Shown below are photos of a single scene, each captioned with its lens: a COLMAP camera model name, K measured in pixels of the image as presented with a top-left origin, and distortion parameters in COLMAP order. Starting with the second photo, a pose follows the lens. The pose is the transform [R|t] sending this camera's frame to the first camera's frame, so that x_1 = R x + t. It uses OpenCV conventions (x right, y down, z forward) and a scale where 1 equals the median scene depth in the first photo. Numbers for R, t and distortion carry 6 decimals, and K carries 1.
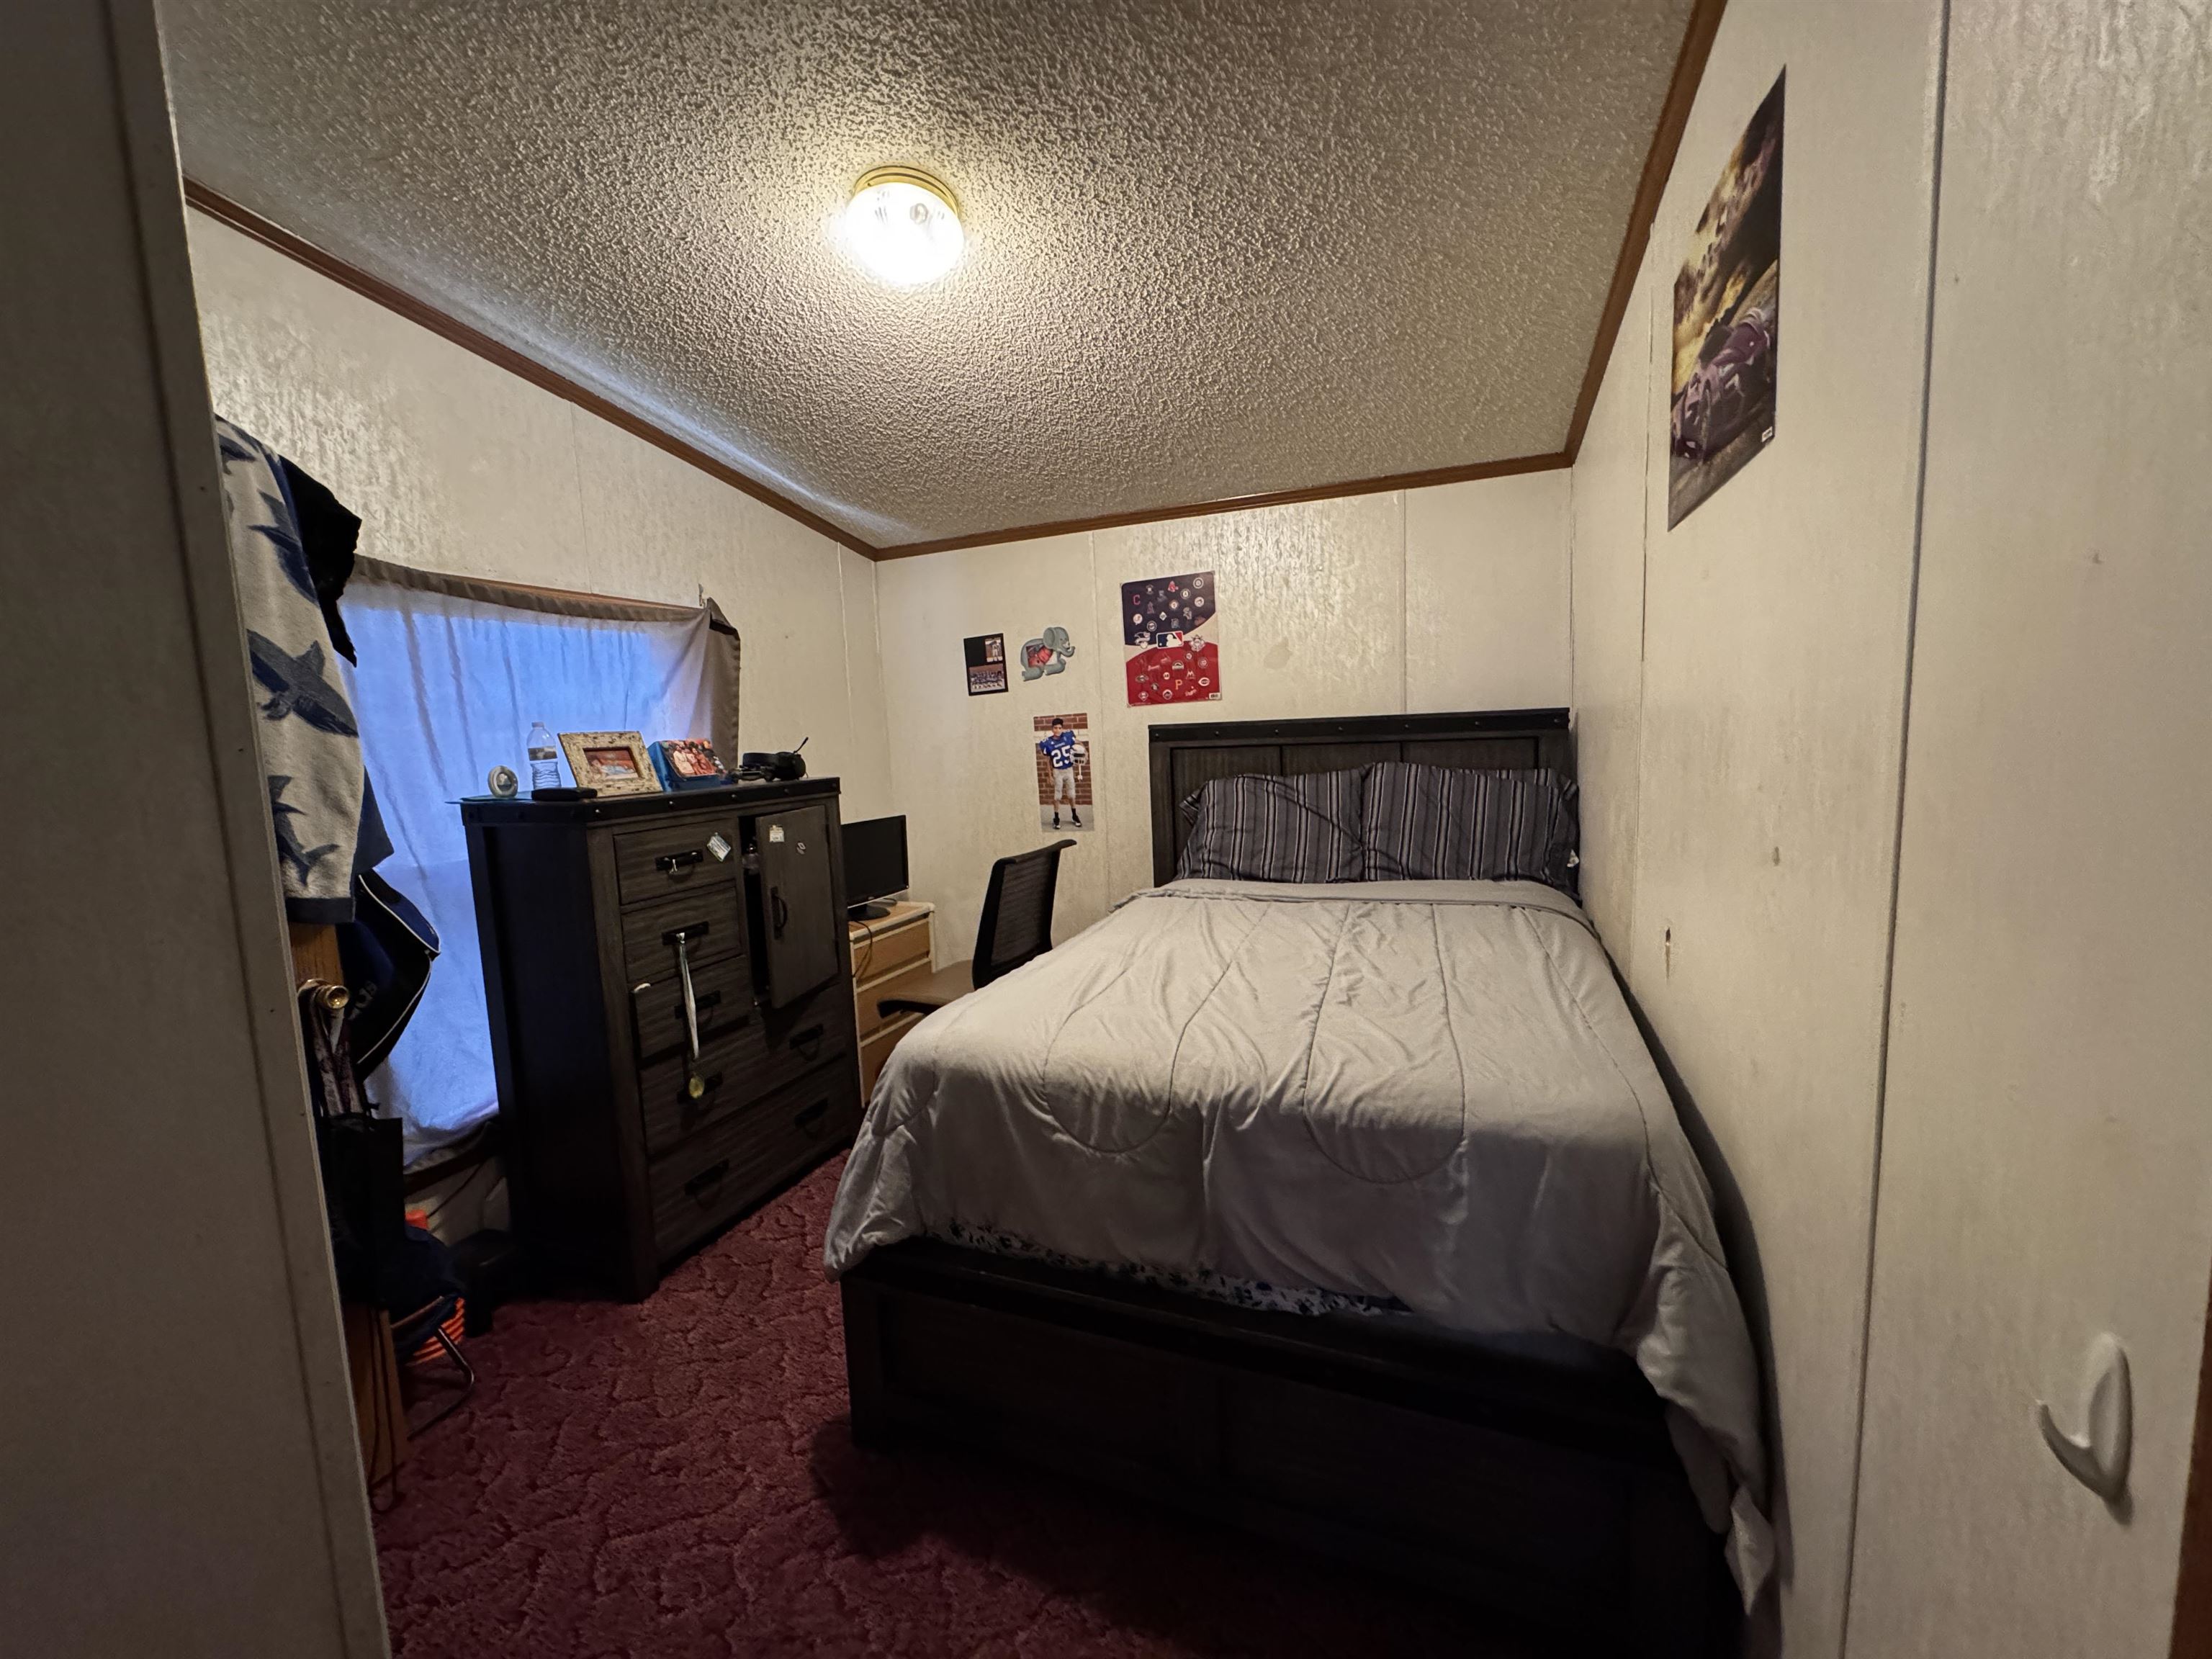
lens RADIAL K [[881.7, 0, 1101.8], [0, 881.7, 822.8], [0, 0, 1]] dist [-0.001637, -0.000079]
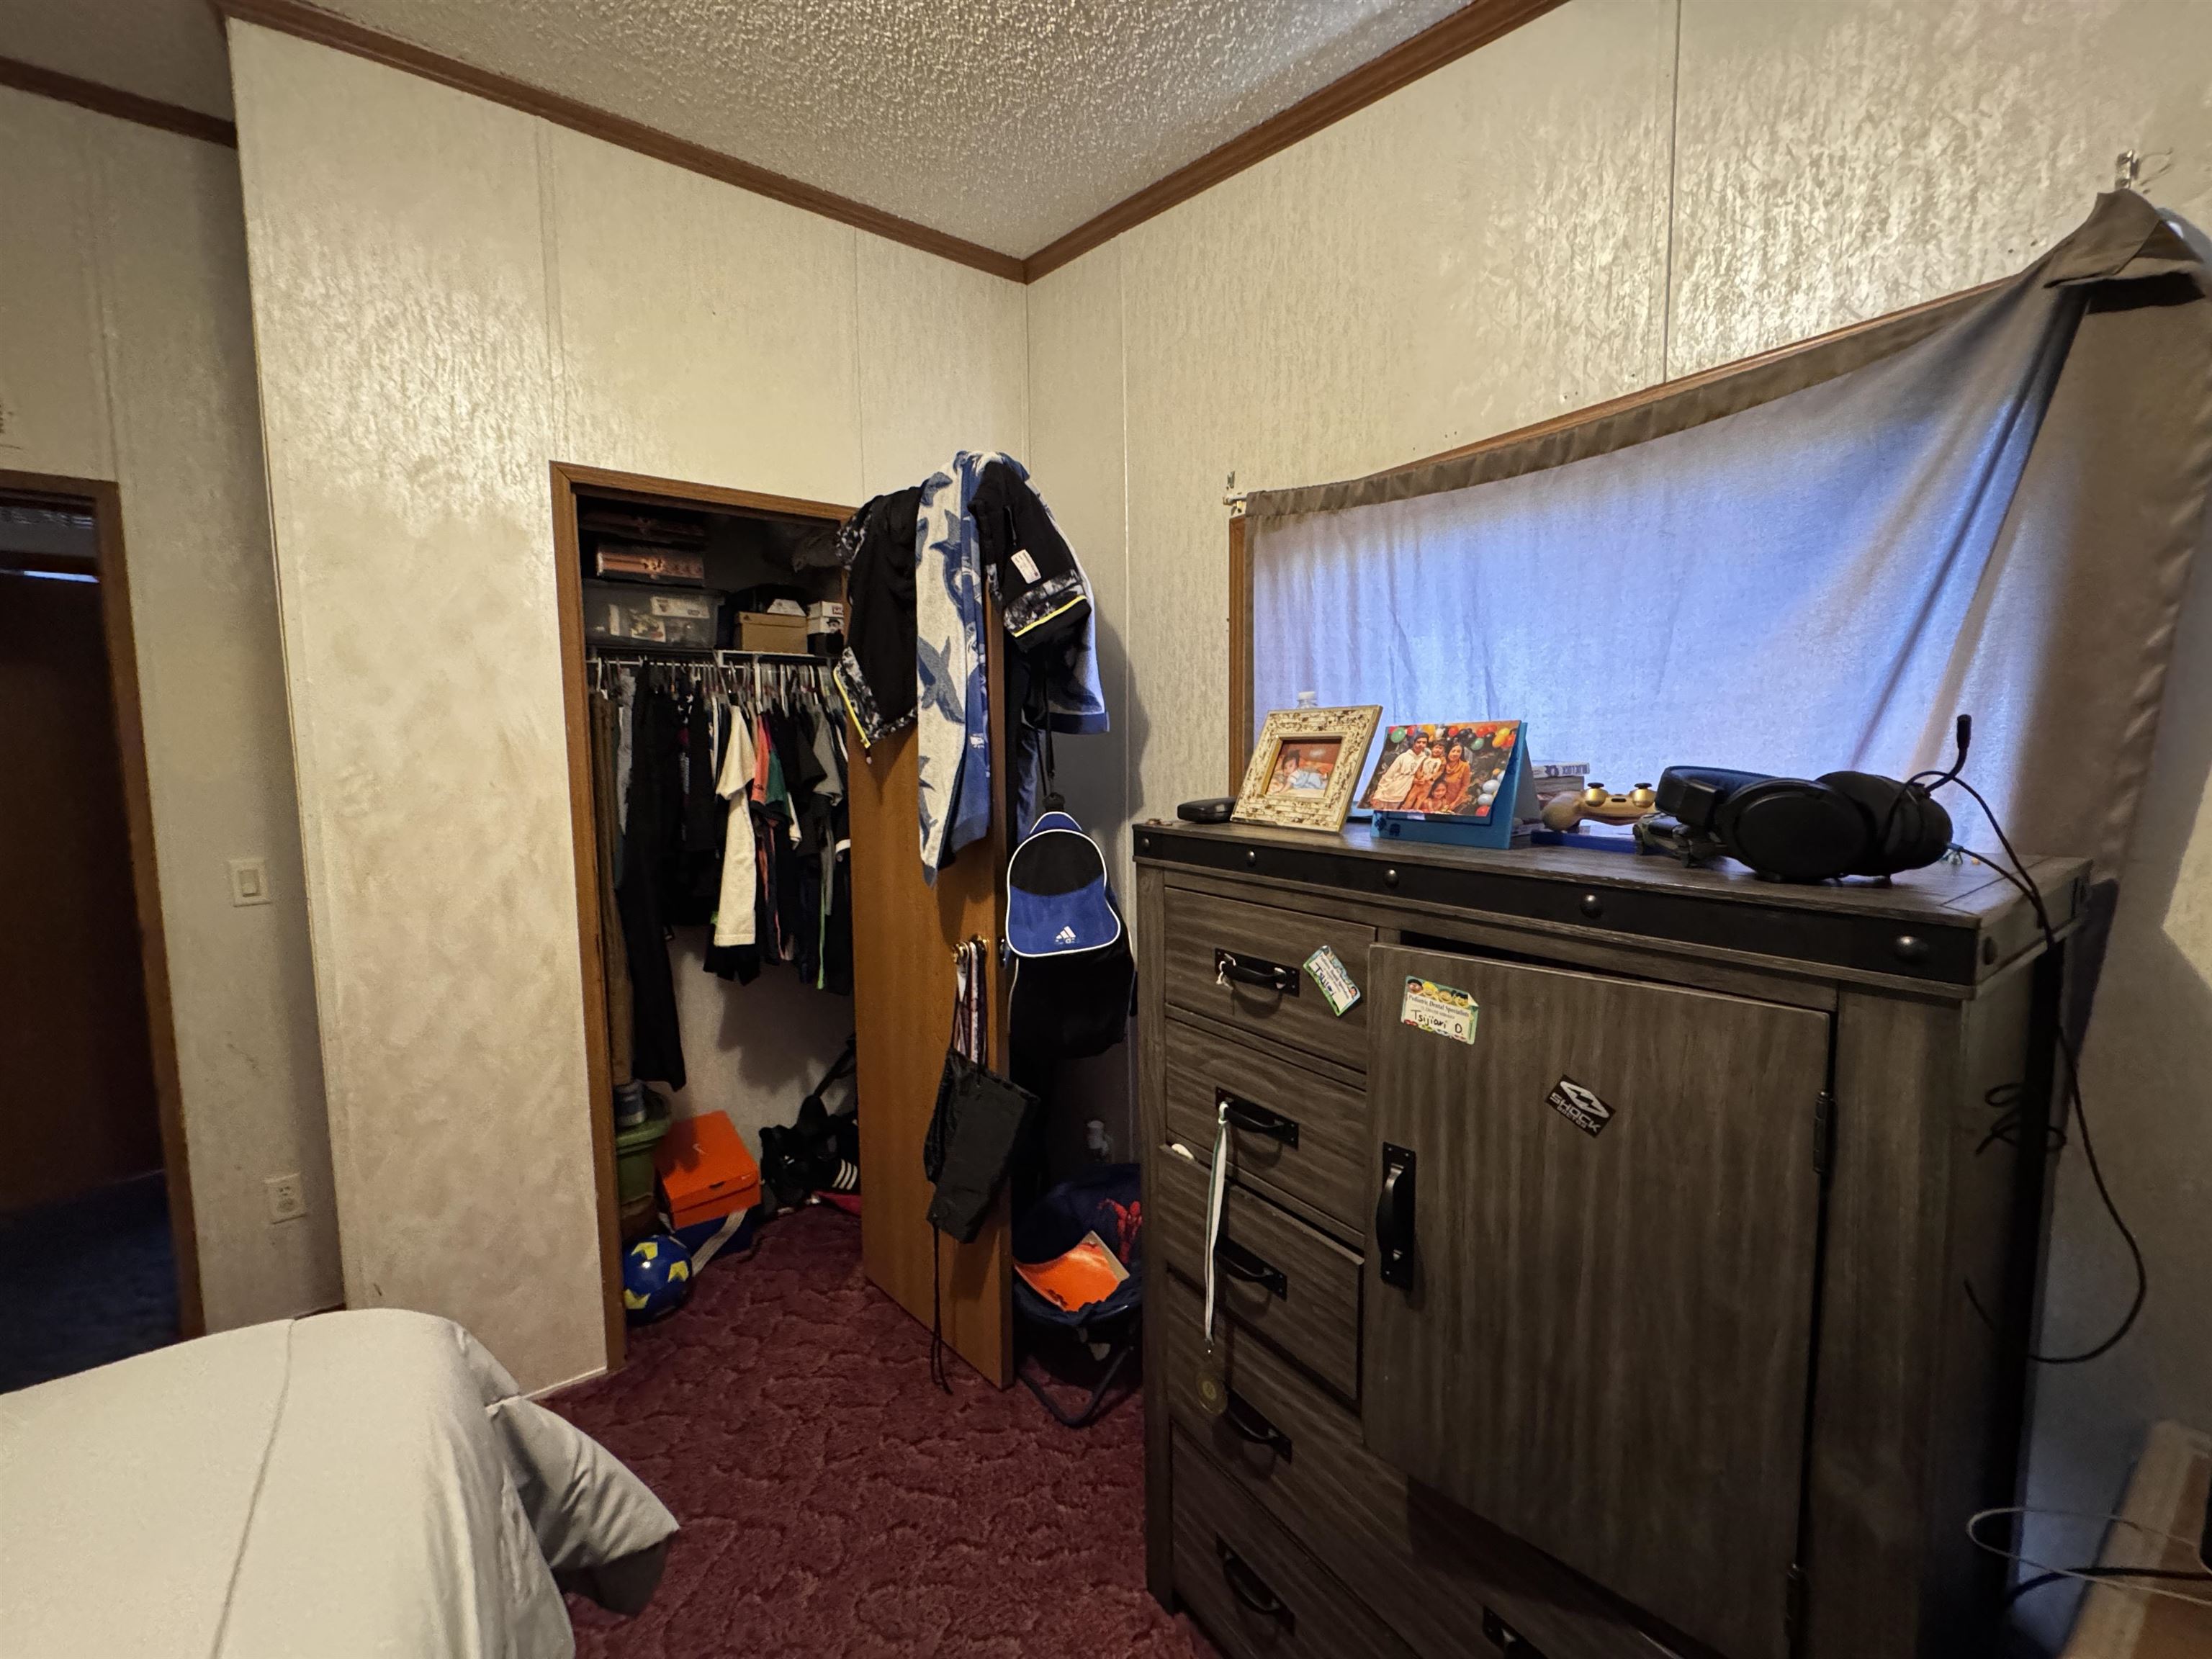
lens RADIAL K [[881.7, 0, 1101.8], [0, 881.7, 822.8], [0, 0, 1]] dist [-0.001637, -0.000079]
pose [[-0.533483, 0.122570, -0.836882, -0.029200], [-0.056988, 0.981987, 0.180150, -0.123724], [0.843889, 0.143800, -0.516889, 1.173887]]
